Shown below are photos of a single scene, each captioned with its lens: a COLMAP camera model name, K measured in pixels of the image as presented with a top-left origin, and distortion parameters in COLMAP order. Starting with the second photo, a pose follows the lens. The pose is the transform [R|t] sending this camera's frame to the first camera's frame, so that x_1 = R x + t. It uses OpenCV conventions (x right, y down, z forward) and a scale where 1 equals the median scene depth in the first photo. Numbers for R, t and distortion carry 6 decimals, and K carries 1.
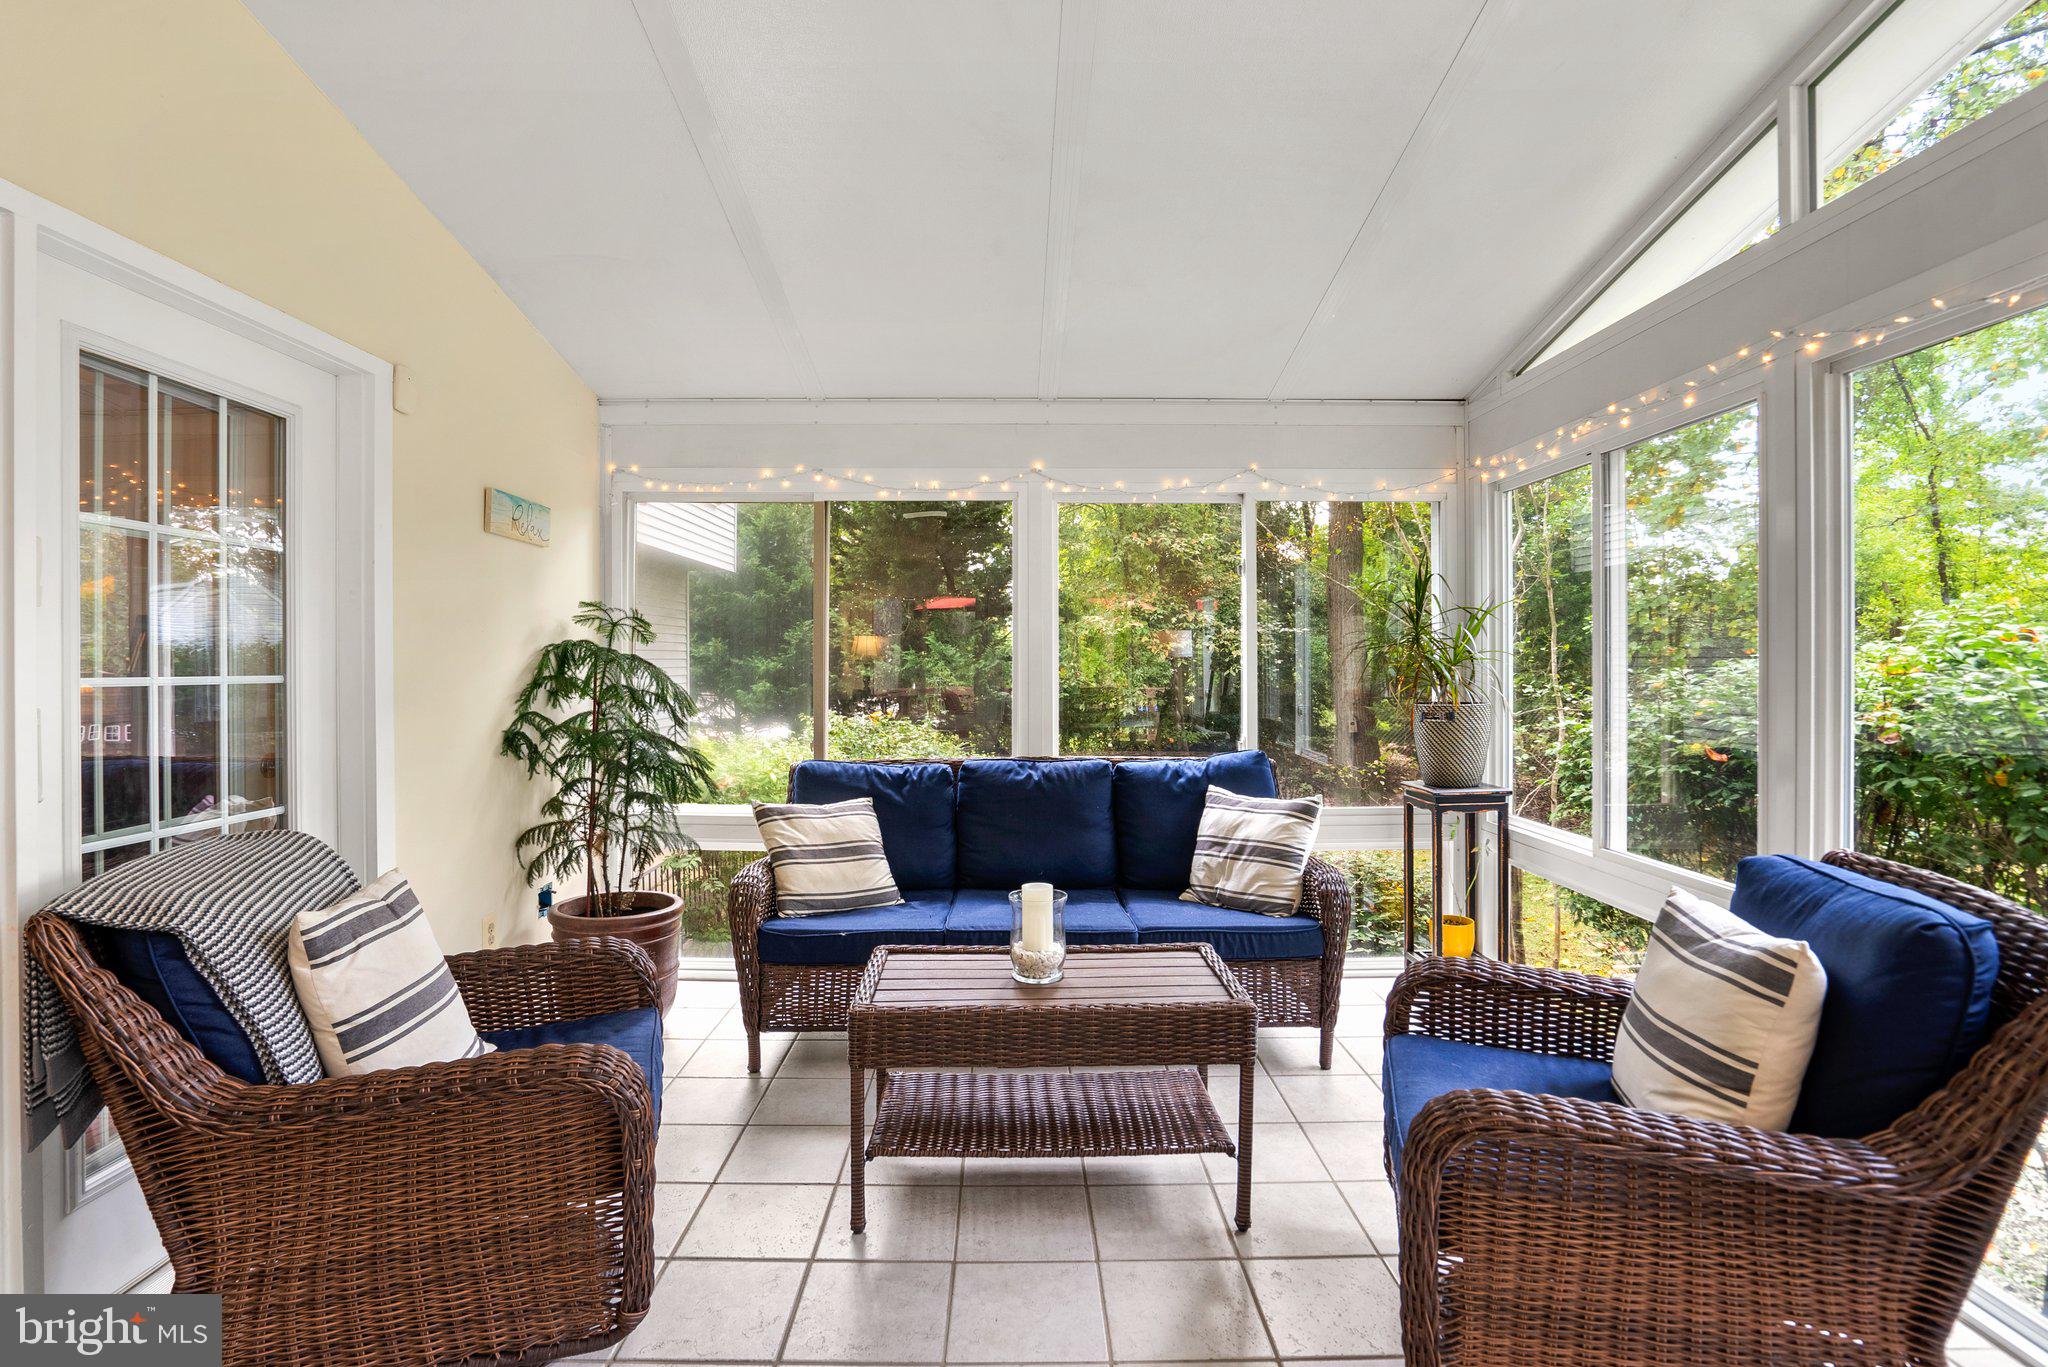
lens RADIAL K [[960.4, 0, 1025.0], [0, 960.4, 671.9], [0, 0, 1]] dist [-0.002292, 0.000082]
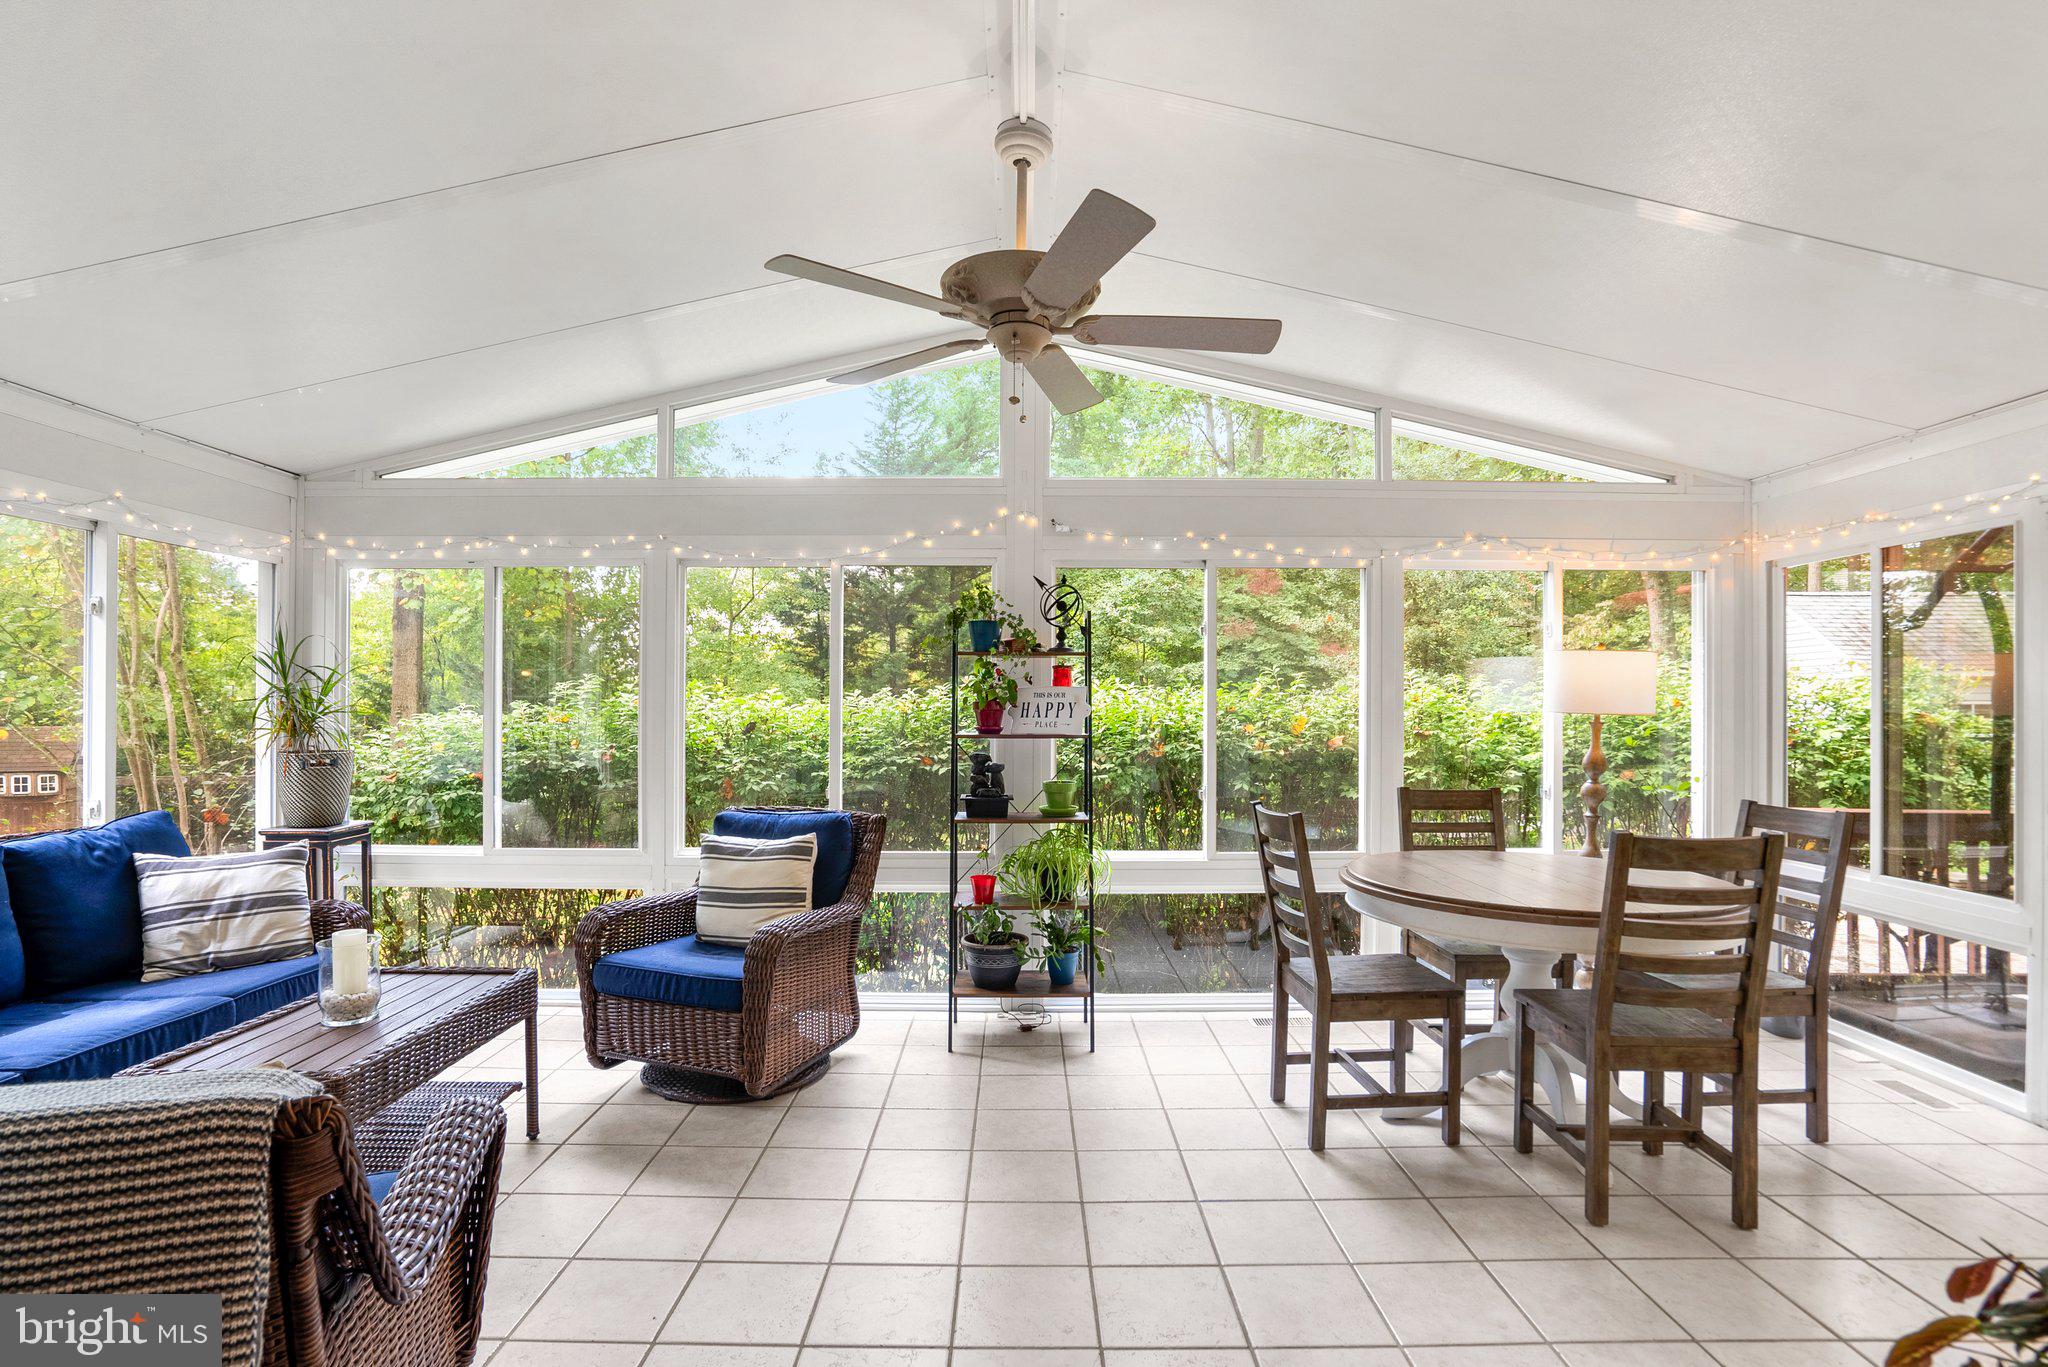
lens RADIAL K [[989.5, 0, 1025.2], [0, 989.5, 707.7], [0, 0, 1]] dist [-0.042047, 0.000143]
pose [[0.036419, 0.007990, 0.999305, -0.737464], [0.008518, 0.999929, -0.008306, -0.002704], [-0.999300, 0.008814, 0.036349, 0.162417]]
